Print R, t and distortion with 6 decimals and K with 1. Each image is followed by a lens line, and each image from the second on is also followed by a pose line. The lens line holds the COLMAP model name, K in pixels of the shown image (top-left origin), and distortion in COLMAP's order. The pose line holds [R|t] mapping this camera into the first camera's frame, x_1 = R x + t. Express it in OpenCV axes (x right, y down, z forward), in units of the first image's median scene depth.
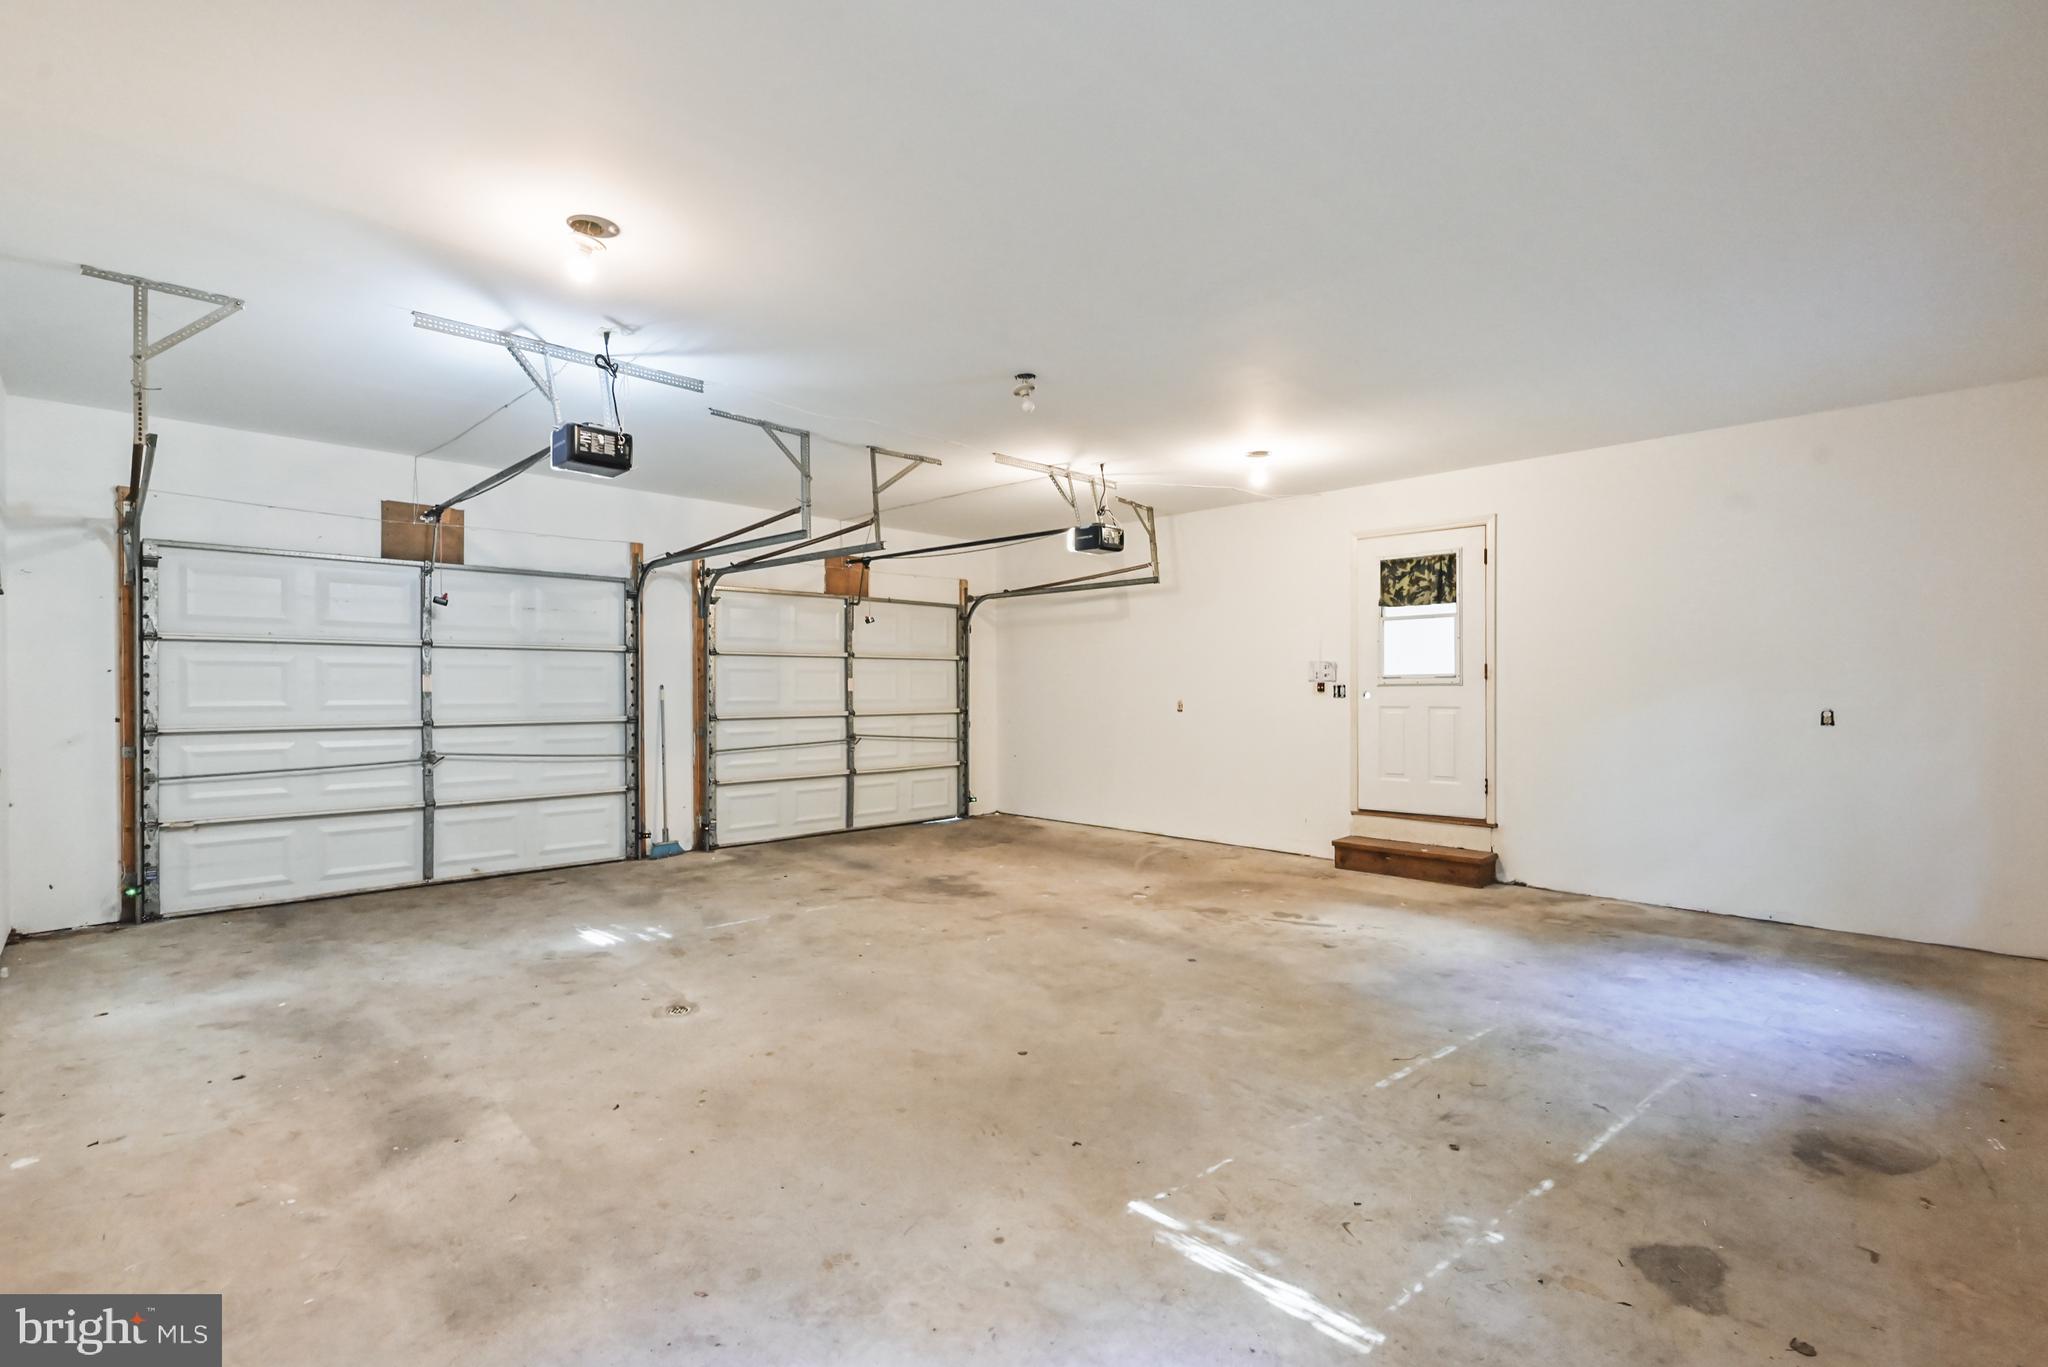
lens RADIAL K [[938.6, 0, 1024.0], [0, 938.6, 683.5], [0, 0, 1]] dist [0.000901, -0.000157]
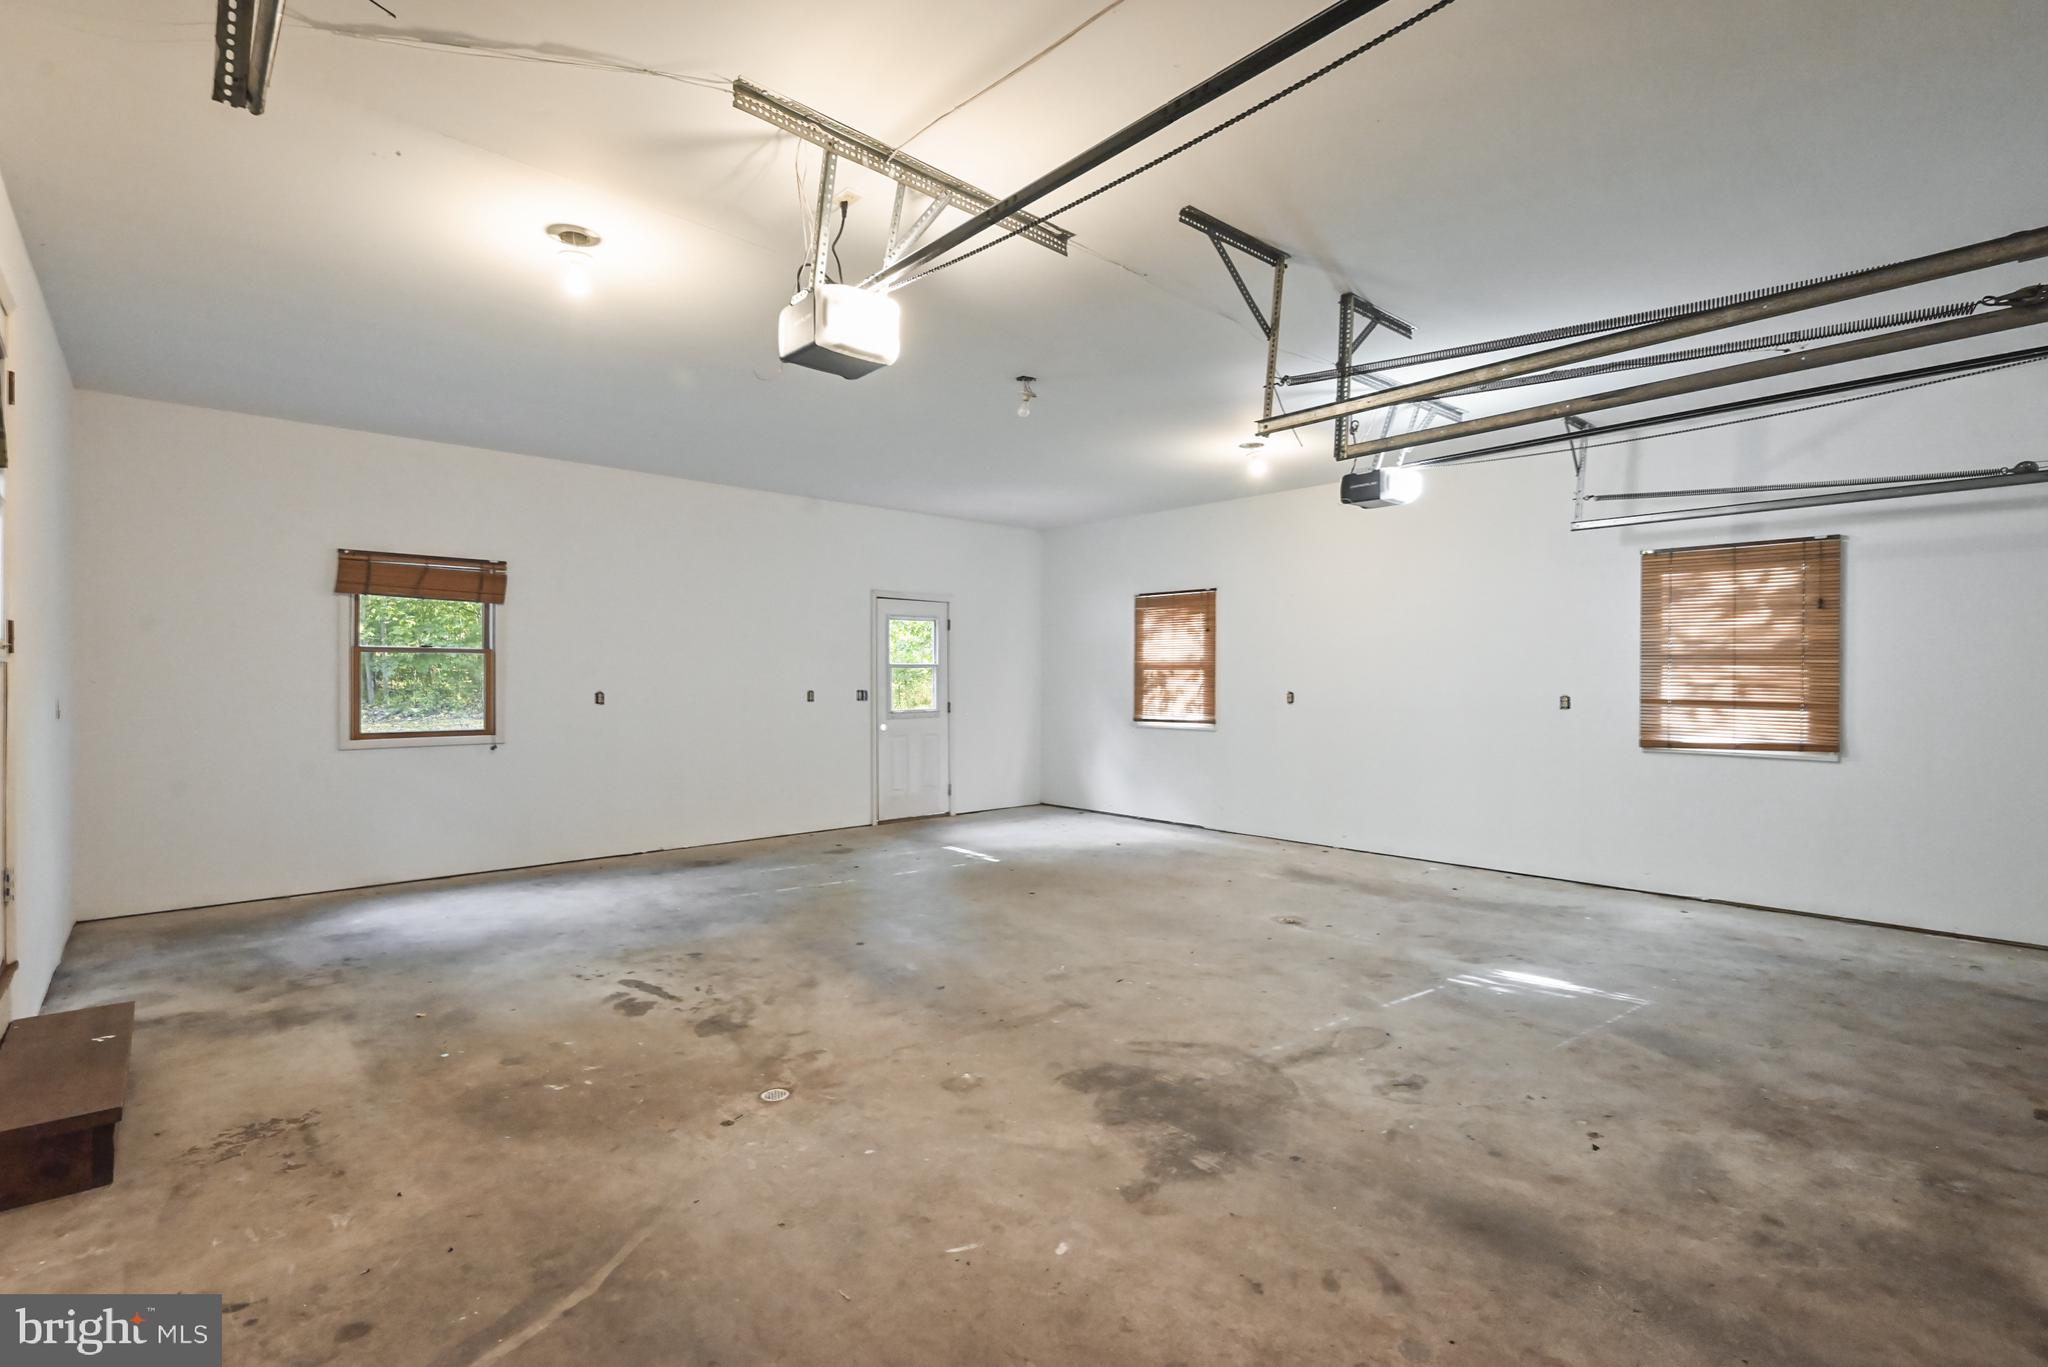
lens RADIAL K [[937.5, 0, 1040.4], [0, 937.5, 691.3], [0, 0, 1]] dist [0.001710, 0.000447]
pose [[-0.999811, -0.003501, 0.019131, -0.033285], [-0.003361, 0.999968, 0.007318, 0.012039], [-0.019156, 0.007253, -0.999790, 1.890001]]
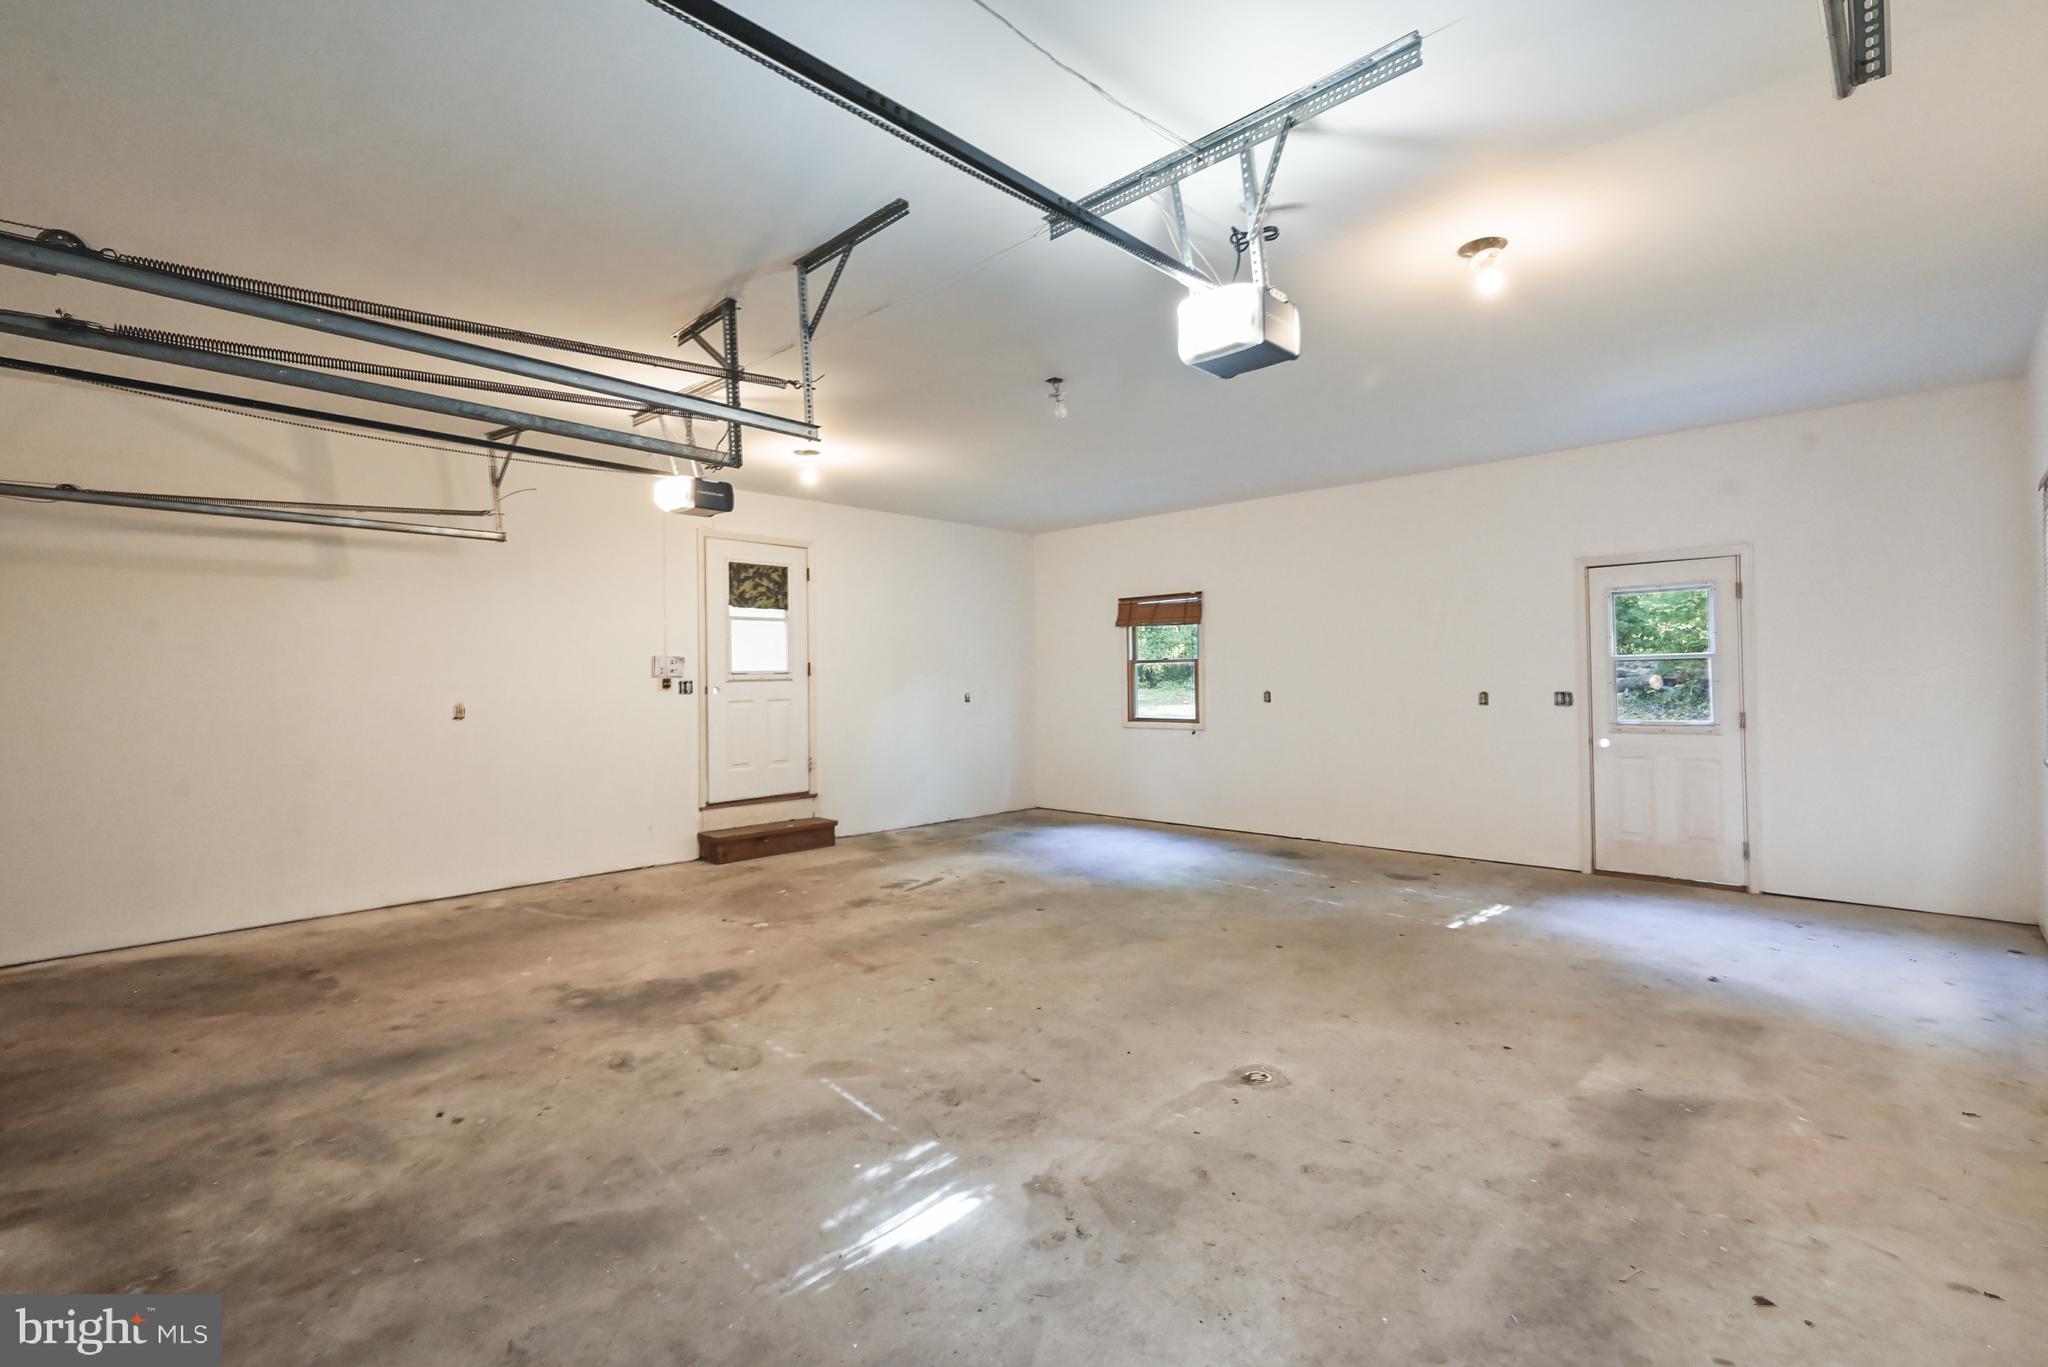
lens RADIAL K [[938.6, 0, 1024.0], [0, 938.6, 683.5], [0, 0, 1]] dist [0.000901, -0.000157]
pose [[-0.034336, -0.003286, 0.999405, -0.949233], [0.005041, 0.999981, 0.003461, 0.003711], [-0.999398, 0.005157, -0.034319, 0.995529]]
